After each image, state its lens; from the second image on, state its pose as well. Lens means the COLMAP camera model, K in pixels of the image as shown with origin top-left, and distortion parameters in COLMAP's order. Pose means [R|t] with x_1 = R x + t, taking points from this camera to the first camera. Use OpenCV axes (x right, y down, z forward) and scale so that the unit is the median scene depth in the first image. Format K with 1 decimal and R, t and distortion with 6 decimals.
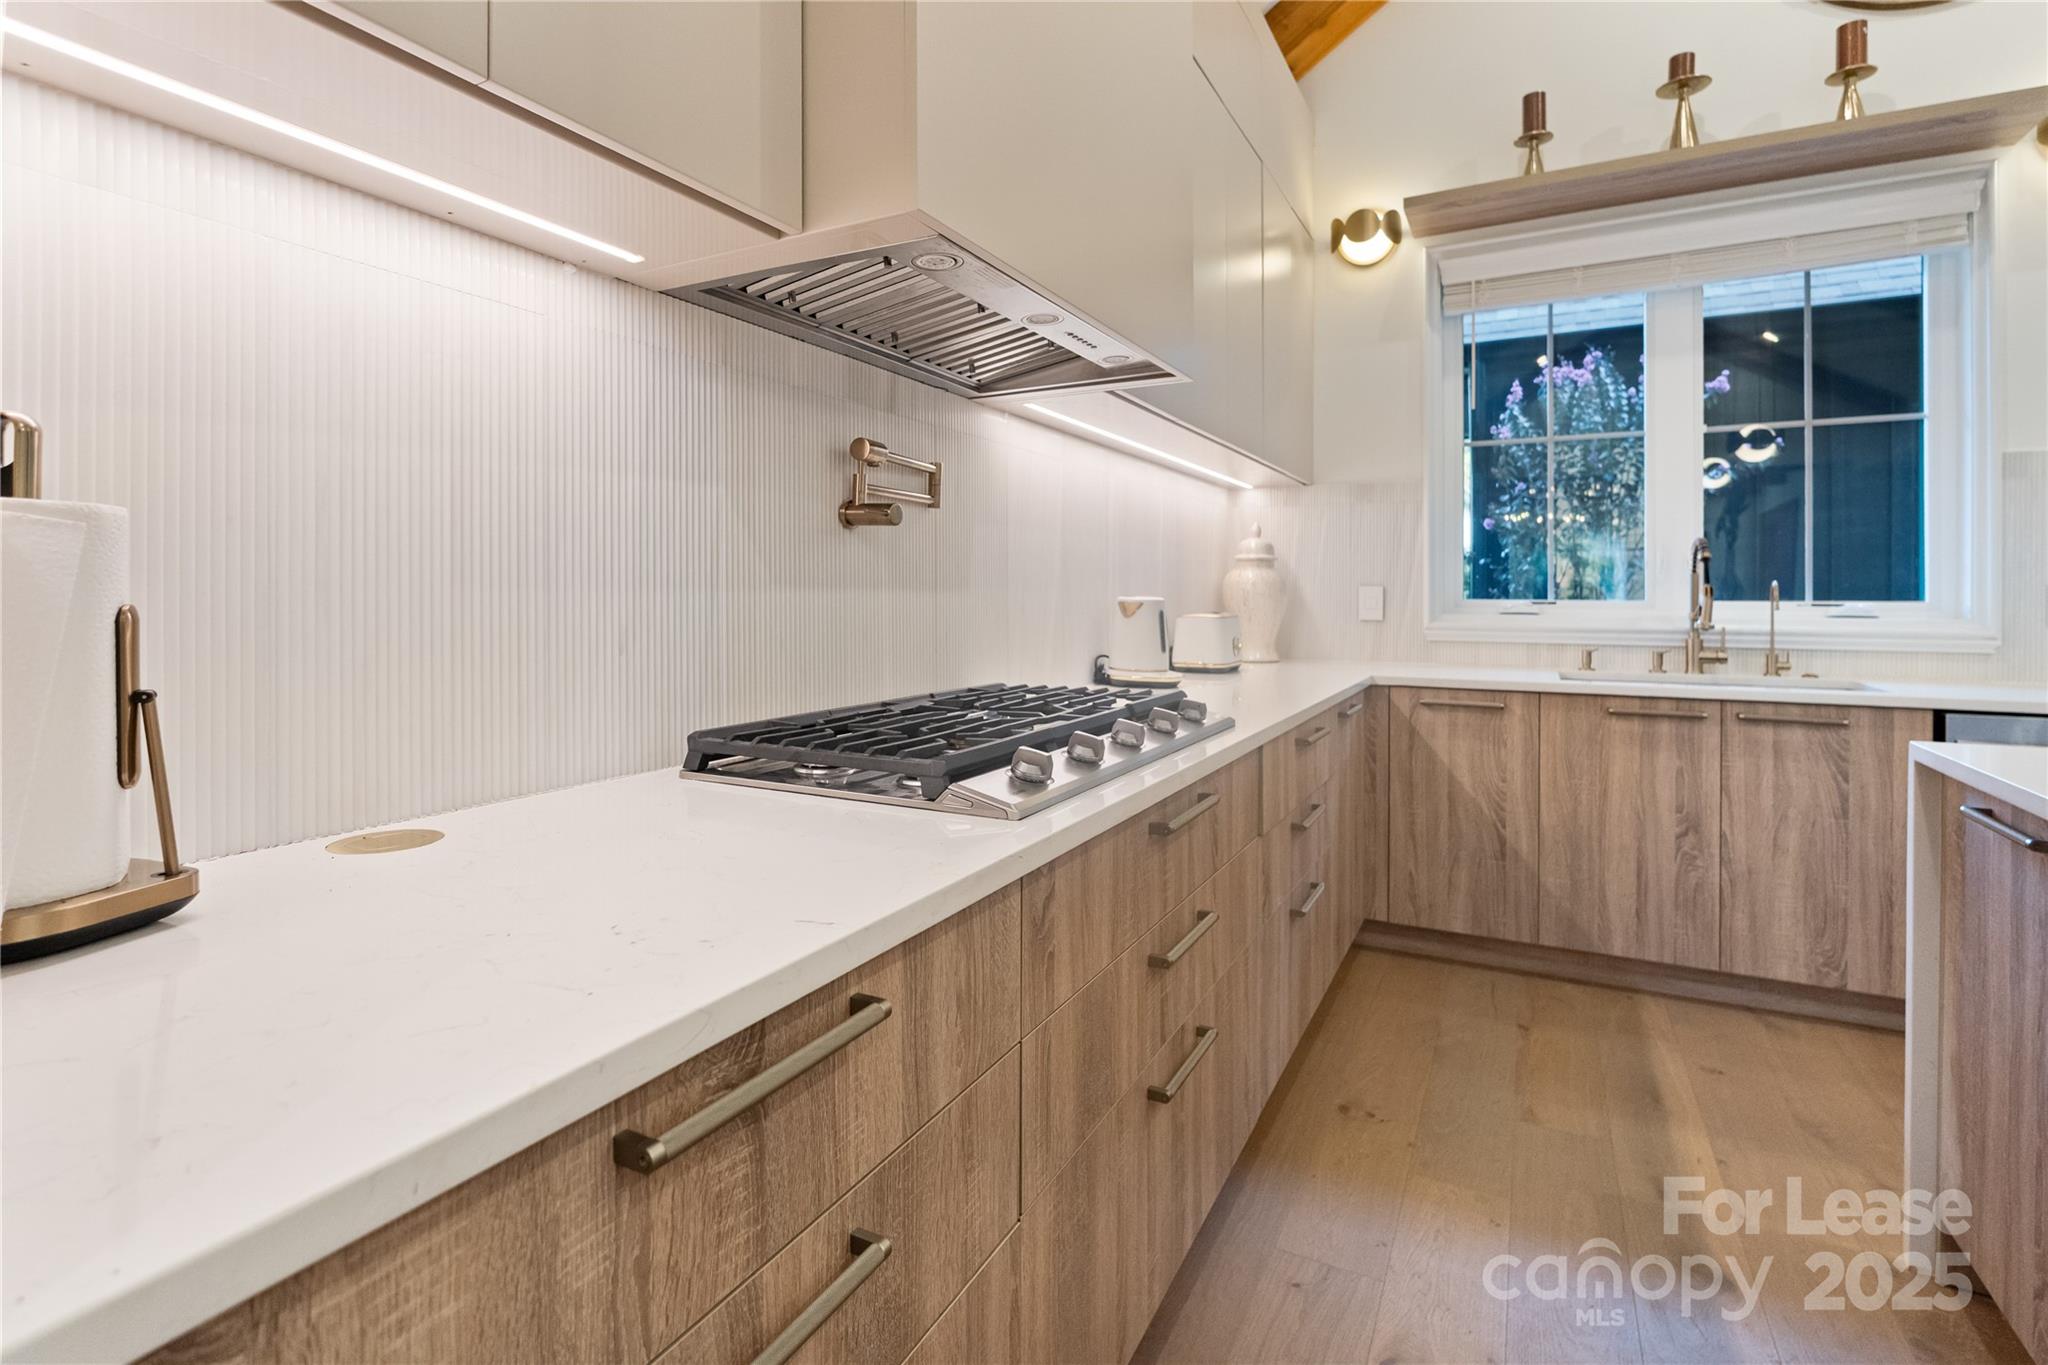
lens RADIAL K [[973.7, 0, 1036.0], [0, 973.7, 597.0], [0, 0, 1]] dist [-0.002487, 0.000118]
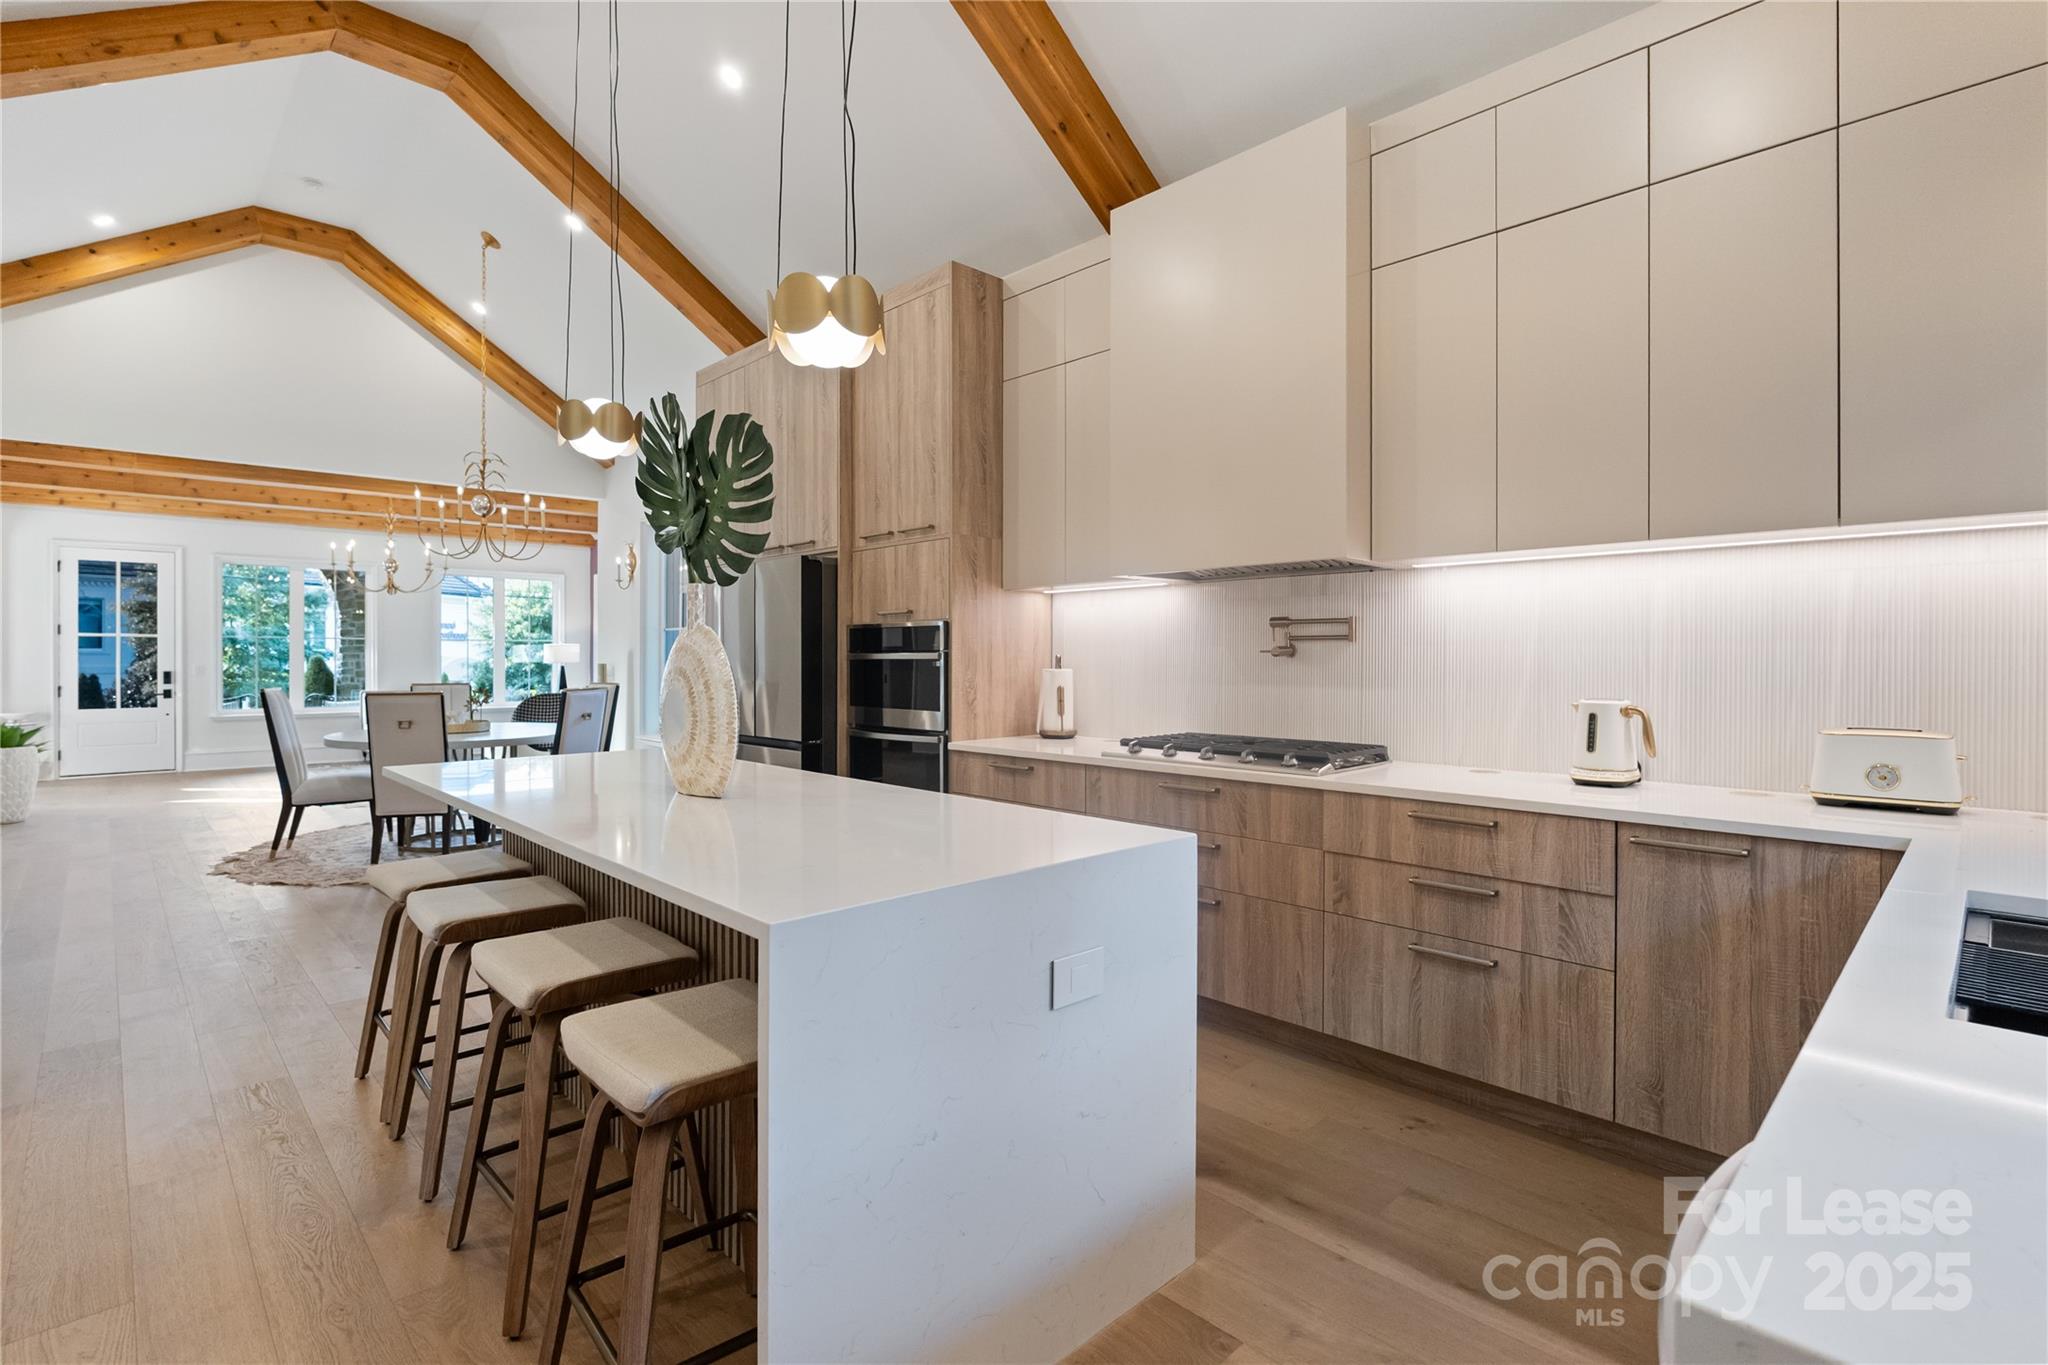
lens RADIAL K [[964.3, 0, 1028.2], [0, 964.3, 666.8], [0, 0, 1]] dist [-0.018461, -0.000023]
pose [[-0.322670, 0.005735, -0.946494, 1.265336], [-0.004279, 0.999963, 0.007518, -0.039848], [0.946502, 0.006476, -0.322633, 0.719608]]
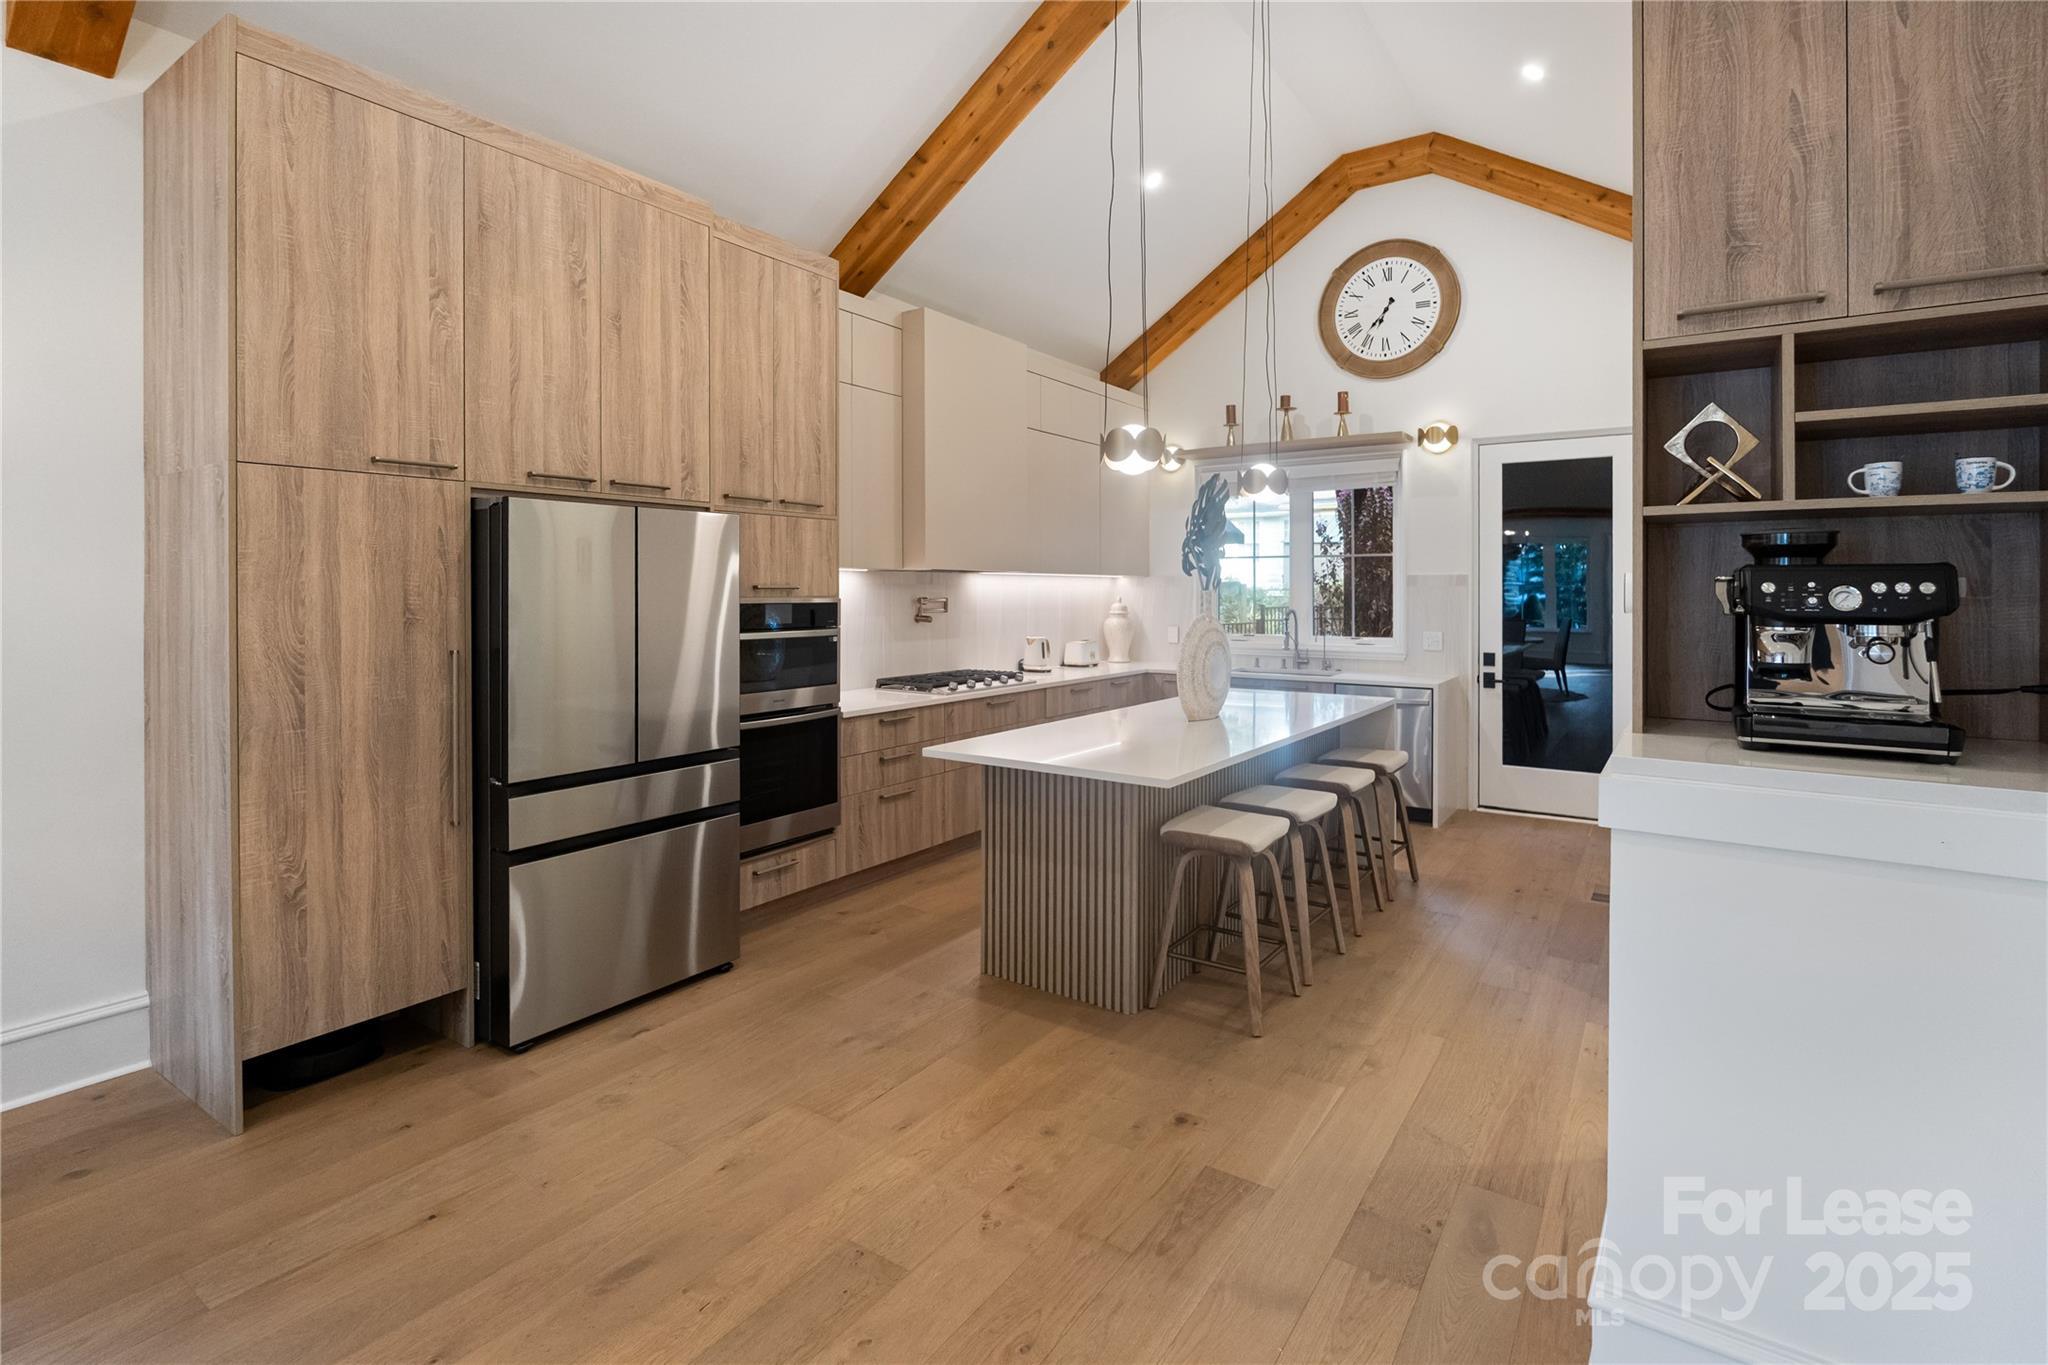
lens RADIAL K [[973.7, 0, 1036.0], [0, 973.7, 597.0], [0, 0, 1]] dist [-0.002487, 0.000118]
pose [[0.993625, -0.002193, -0.112717, 0.382461], [0.002406, 0.999996, 0.001755, -0.104272], [0.112712, -0.002015, 0.993626, -1.479004]]
